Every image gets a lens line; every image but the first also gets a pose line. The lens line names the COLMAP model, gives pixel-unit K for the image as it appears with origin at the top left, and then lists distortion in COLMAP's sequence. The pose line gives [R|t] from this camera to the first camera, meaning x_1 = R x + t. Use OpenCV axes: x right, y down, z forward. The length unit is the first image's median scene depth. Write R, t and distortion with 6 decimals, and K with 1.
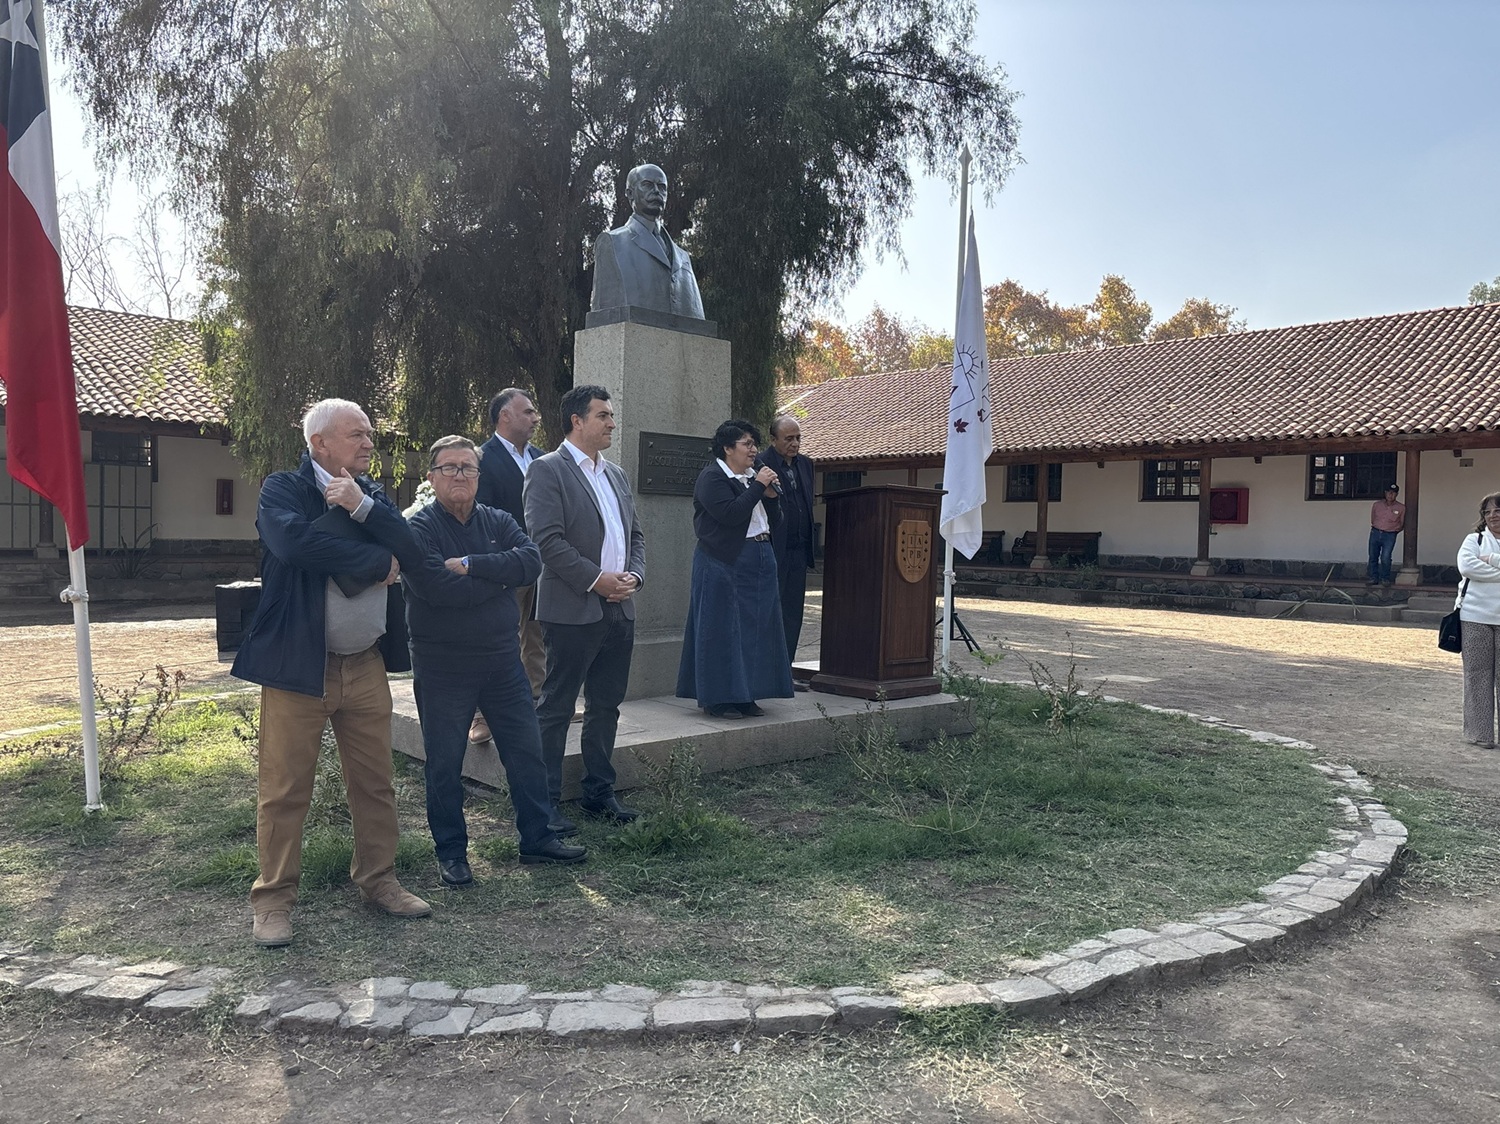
lens RADIAL K [[1131.8, 0, 744.5], [0, 1131.8, 575.2], [0, 0, 1]] dist [0.037224, -0.024248]
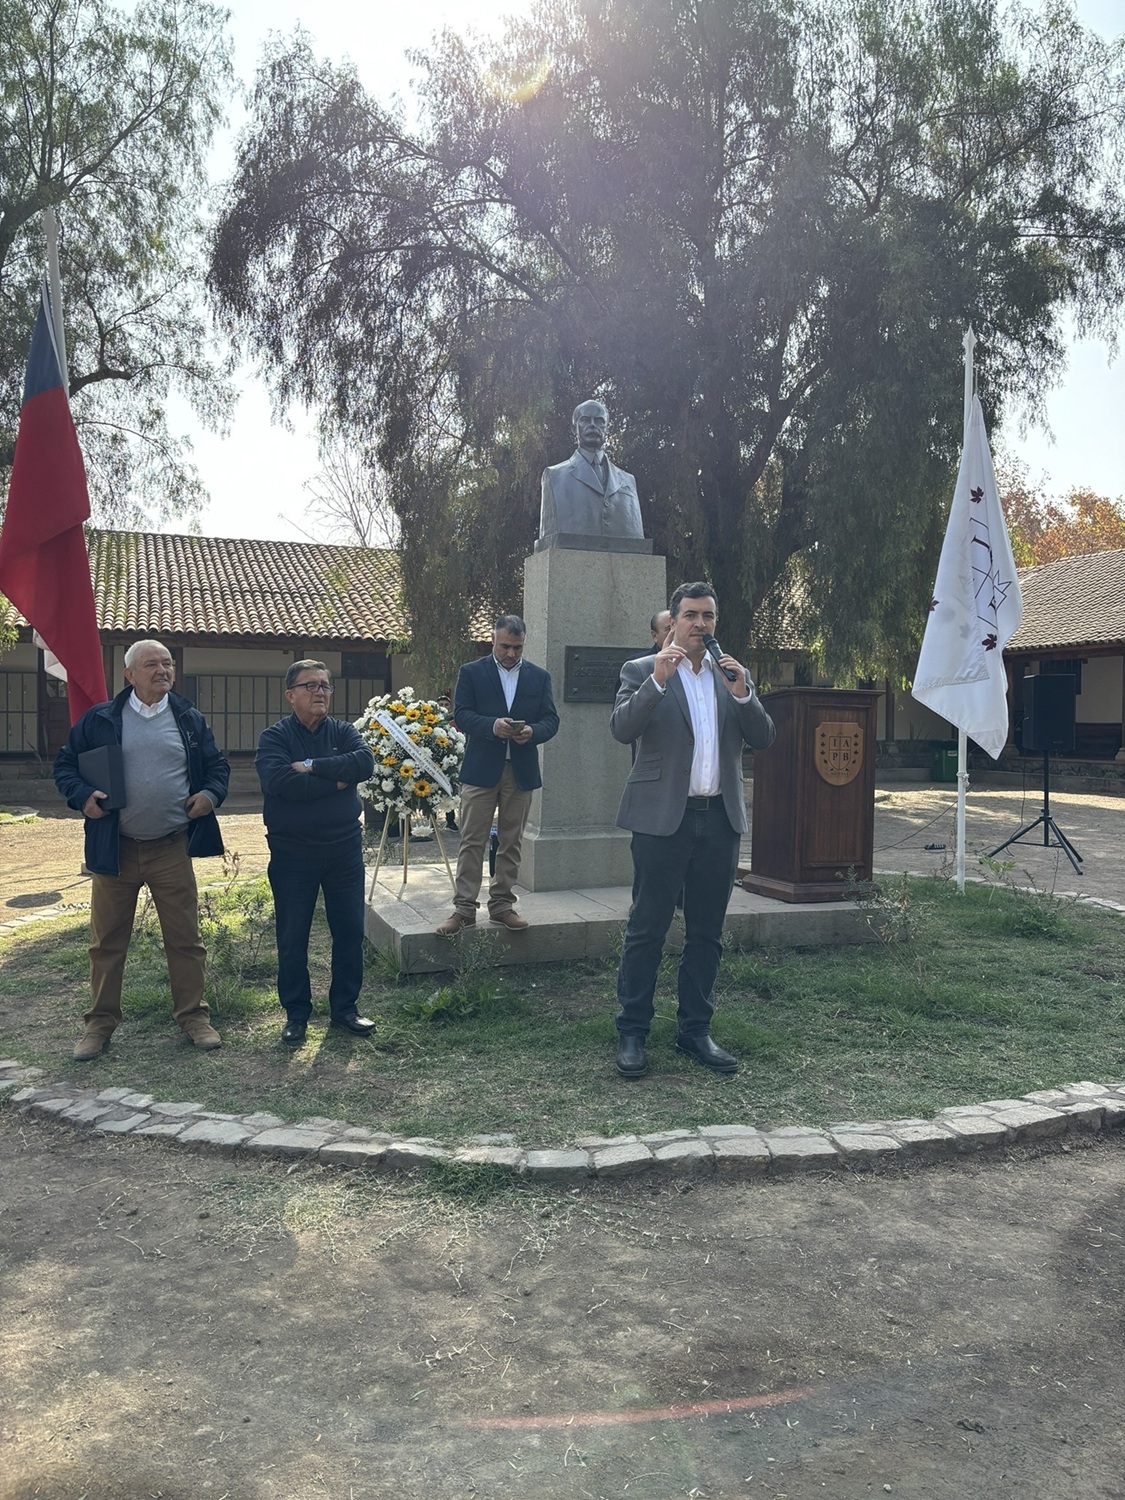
lens RADIAL K [[1131.8, 0, 570.6], [0, 1131.8, 748.4], [0, 0, 1]] dist [0.037224, -0.024248]
pose [[0.924709, -0.005045, -0.380642, 0.535041], [-0.002428, 0.999814, -0.019151, -0.010475], [0.380668, 0.018633, 0.924524, -0.018528]]
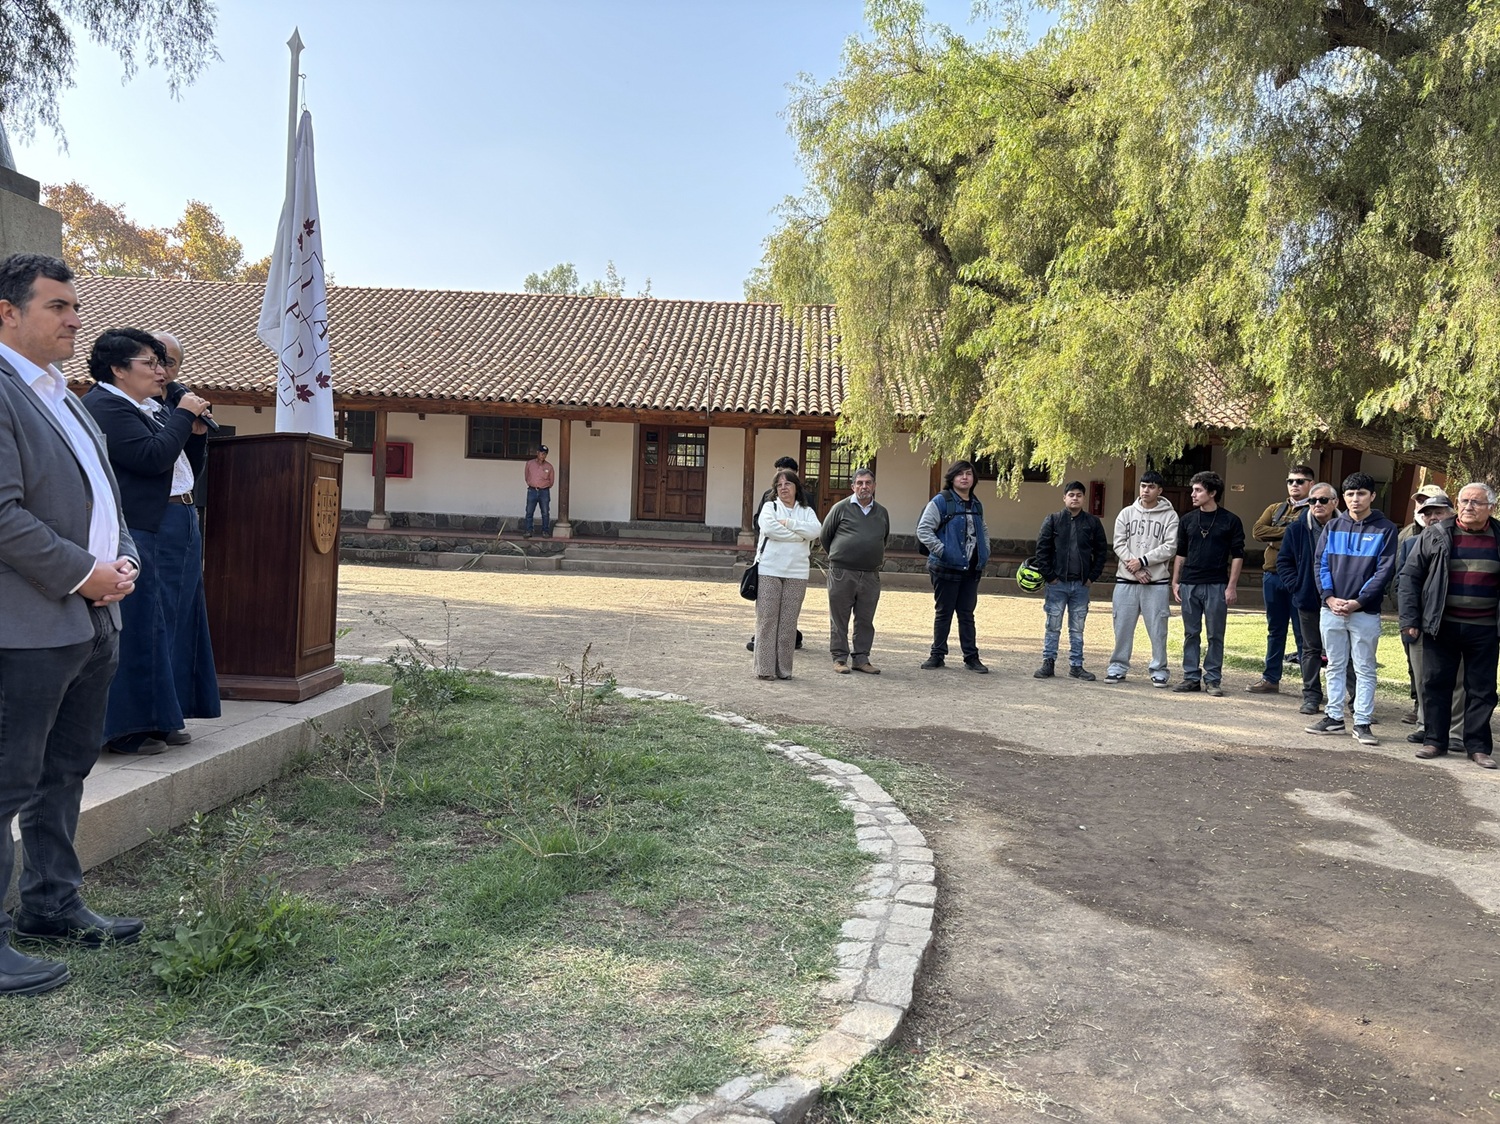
lens RADIAL K [[1131.8, 0, 736.5], [0, 1131.8, 559.0], [0, 0, 1]] dist [0.037224, -0.024248]
pose [[0.717358, -0.021152, 0.696384, -0.367480], [-0.001231, 0.999499, 0.031627, -0.028541], [-0.696704, -0.023545, 0.716972, 0.337872]]
